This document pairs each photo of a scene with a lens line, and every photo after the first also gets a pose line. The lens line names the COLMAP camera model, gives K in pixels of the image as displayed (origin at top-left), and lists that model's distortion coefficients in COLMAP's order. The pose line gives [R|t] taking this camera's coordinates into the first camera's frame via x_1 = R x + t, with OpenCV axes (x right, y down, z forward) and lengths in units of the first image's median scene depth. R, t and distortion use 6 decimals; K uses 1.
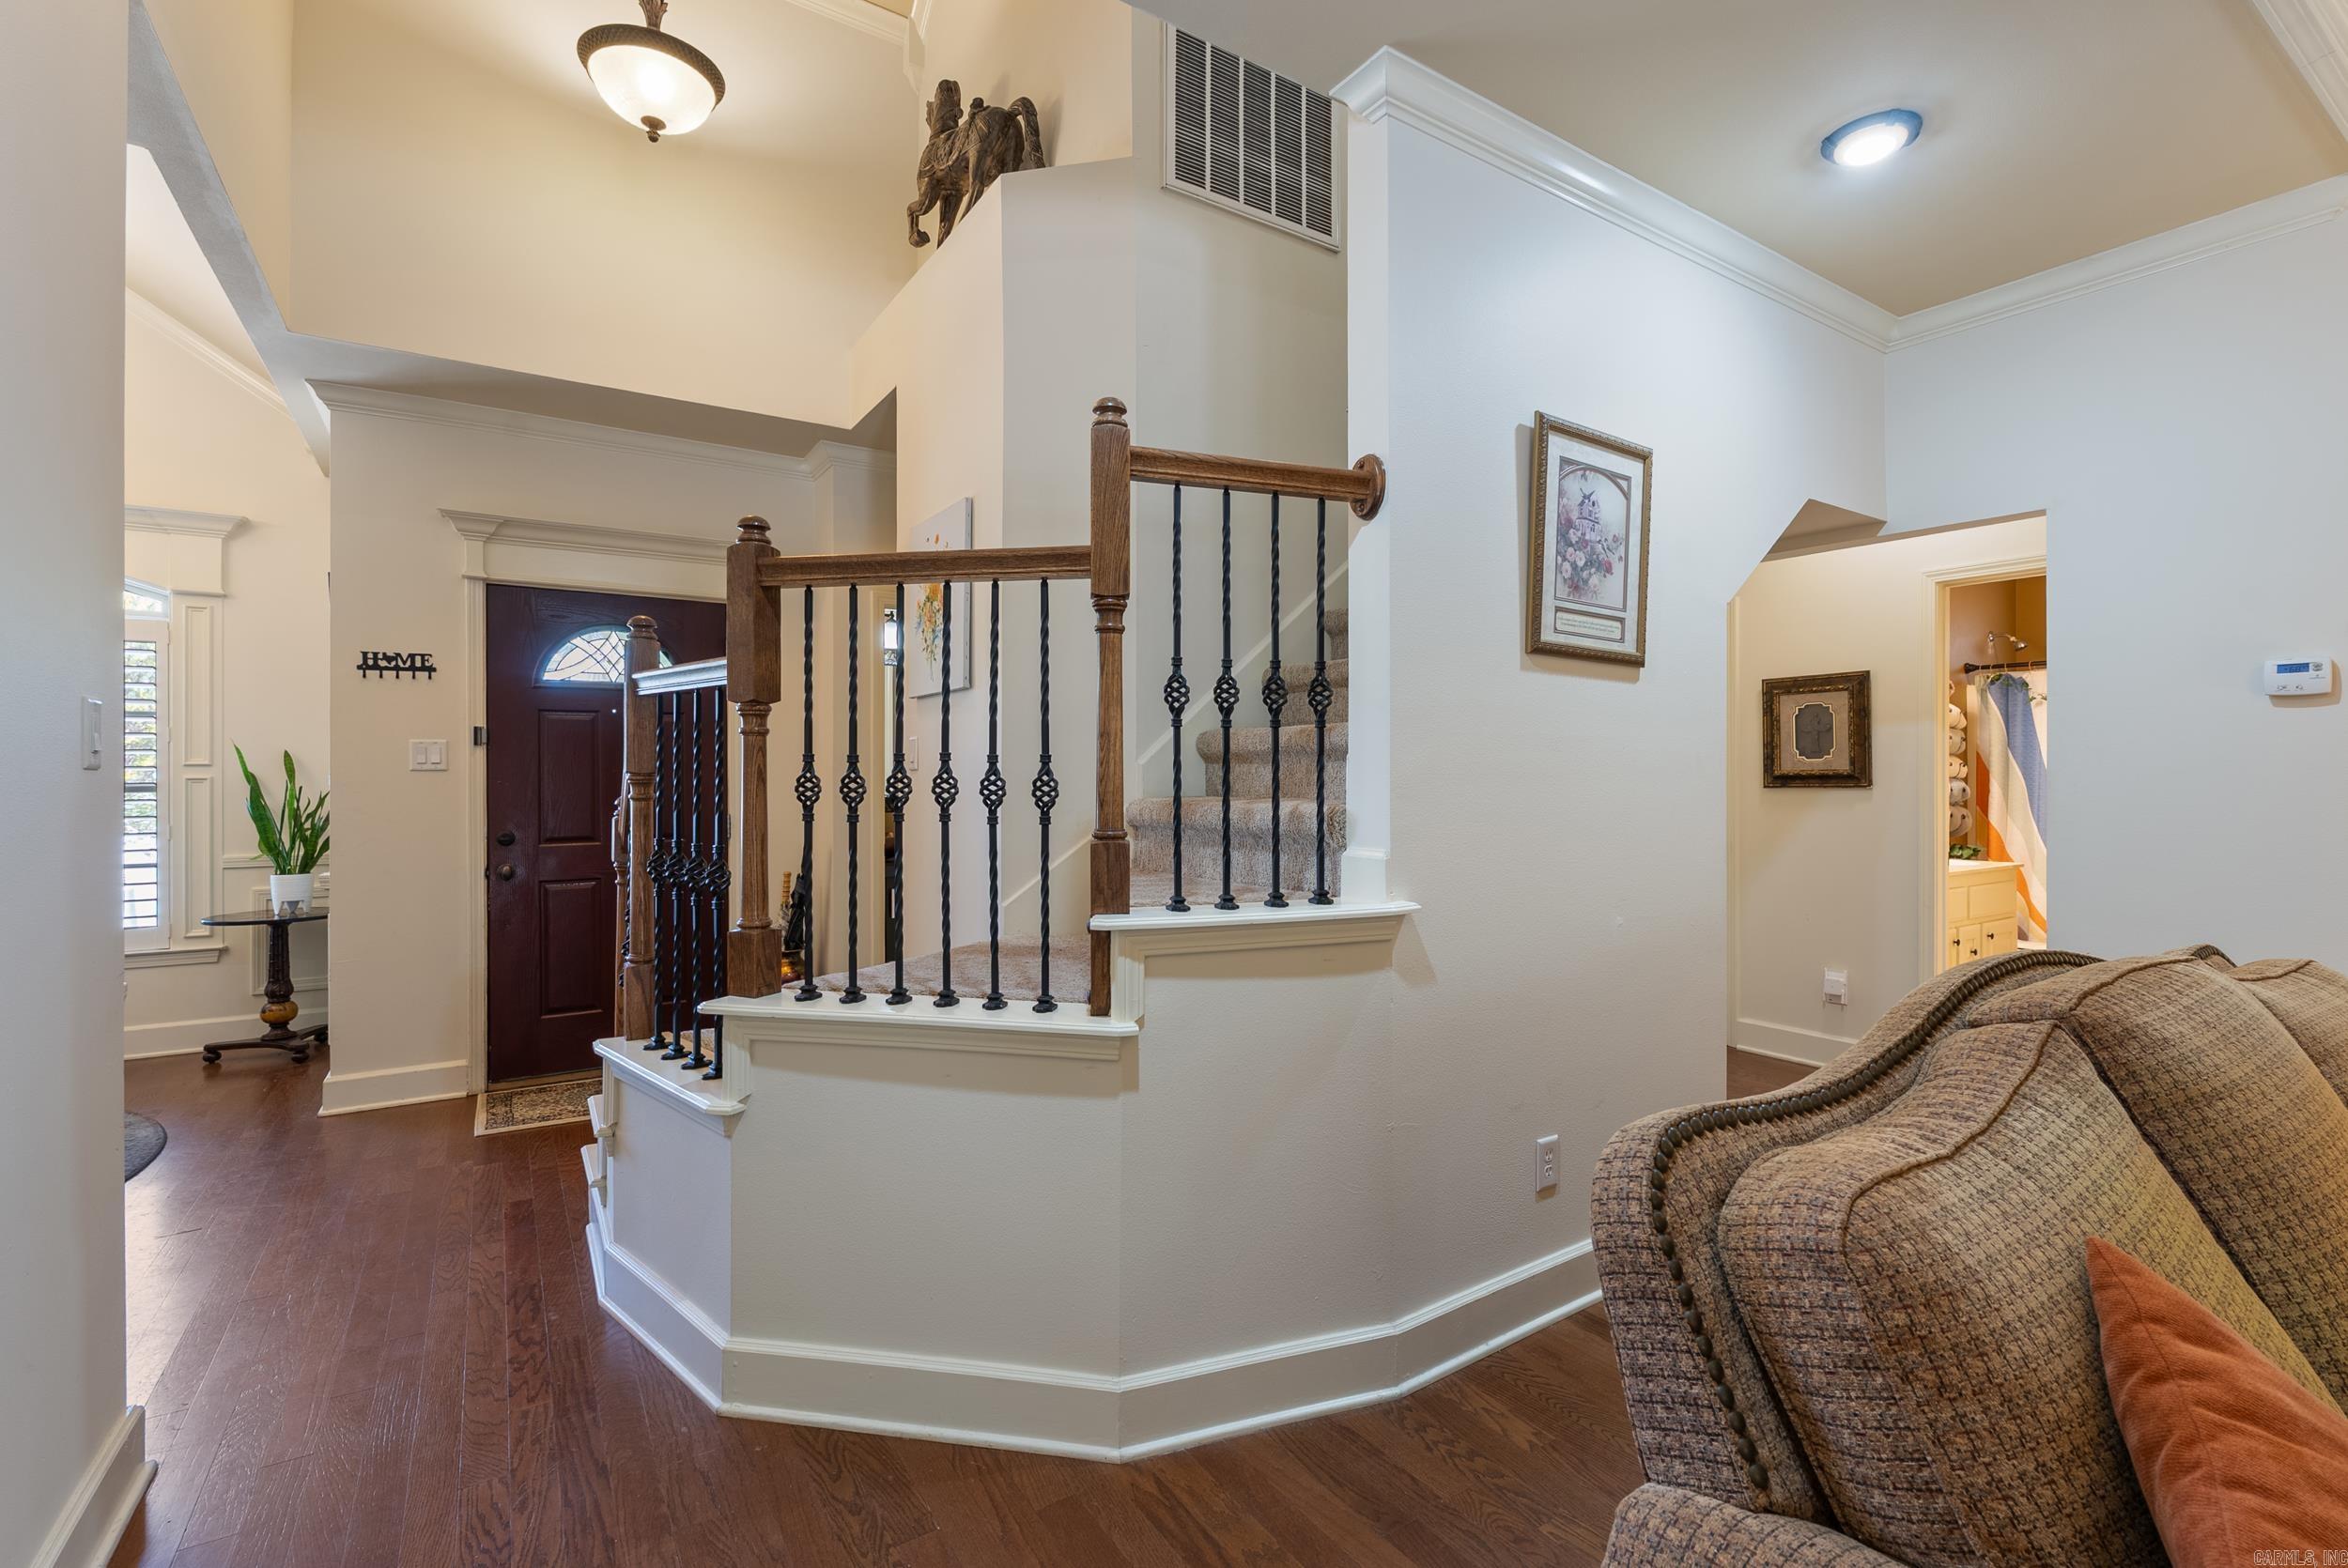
lens RADIAL K [[1029.9, 0, 1173.1], [0, 1029.9, 771.0], [0, 0, 1]] dist [-0.007492, 0.000793]
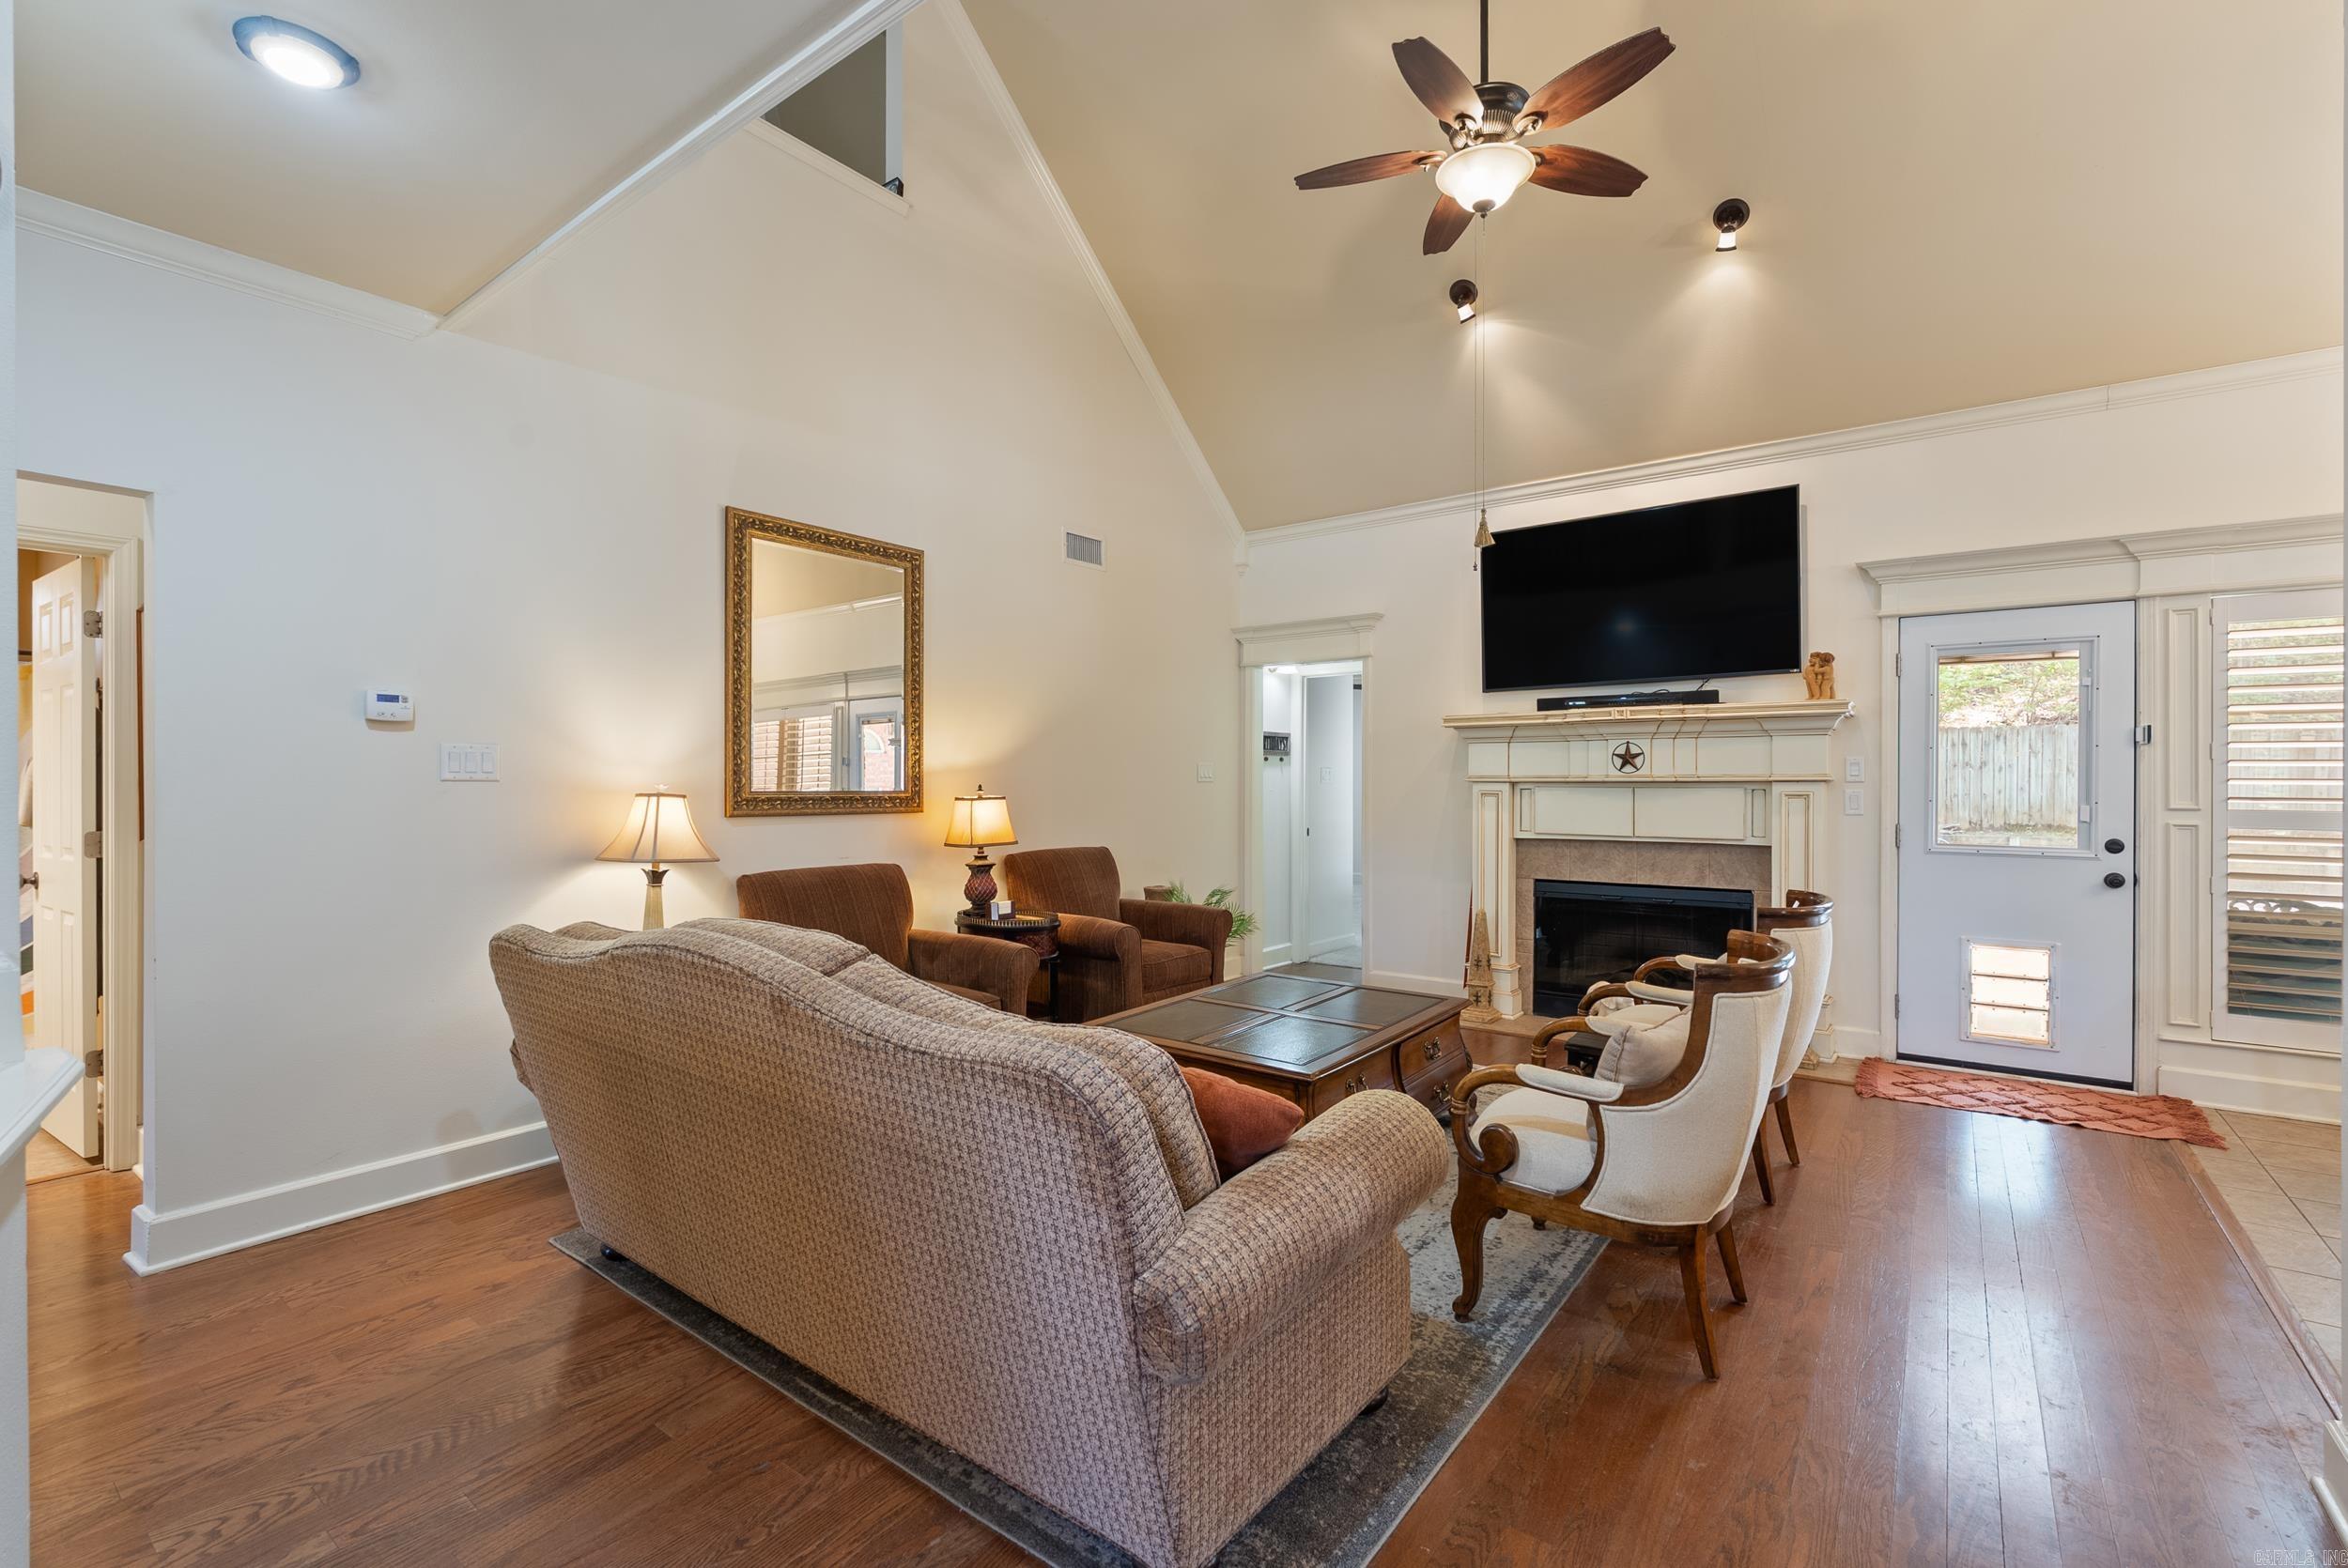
lens RADIAL K [[1029.9, 0, 1179.1], [0, 1029.9, 783.7], [0, 0, 1]] dist [-0.007492, 0.000793]
pose [[-0.337445, 0.000903, 0.941345, -0.229698], [-0.004739, 0.999985, -0.002658, -0.001435], [-0.941333, -0.005358, -0.337435, 0.355132]]
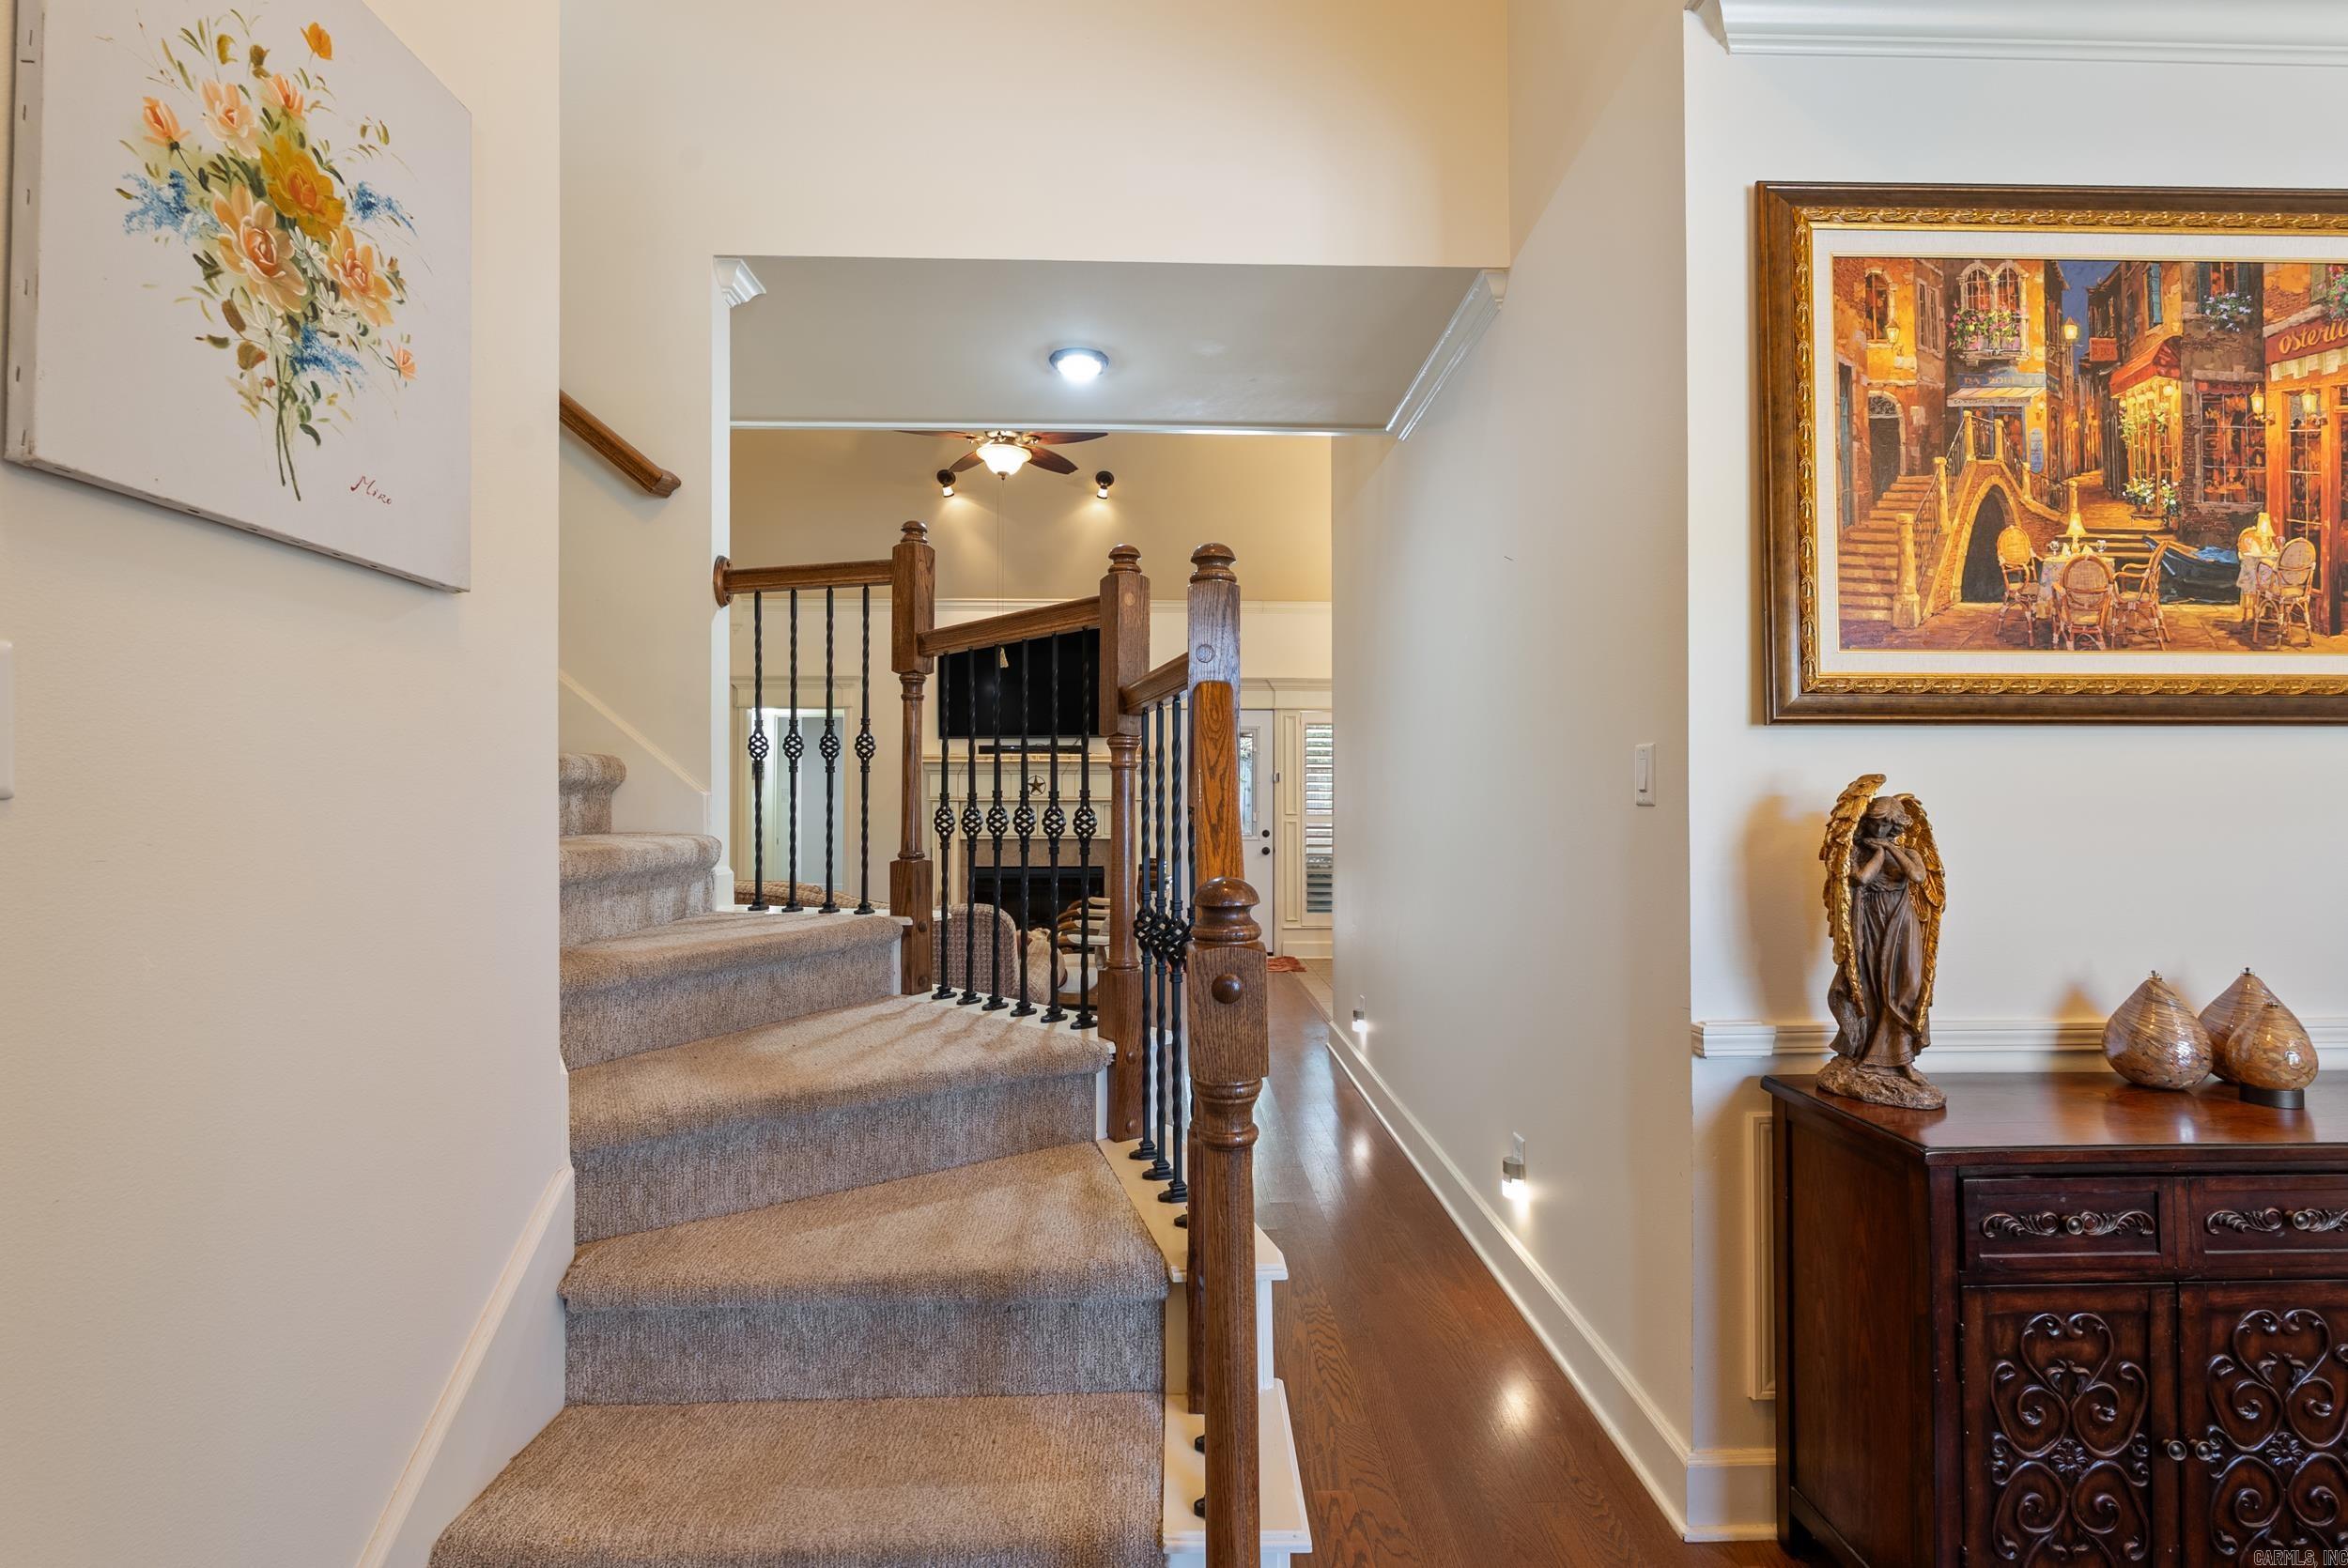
lens RADIAL K [[1029.9, 0, 1169.7], [0, 1029.9, 786.0], [0, 0, 1]] dist [-0.007492, 0.000793]
pose [[-0.844518, 0.009621, 0.535440, -0.533750], [-0.001235, 0.999801, -0.019911, 0.000760], [-0.535525, -0.017477, -0.844338, 0.997373]]
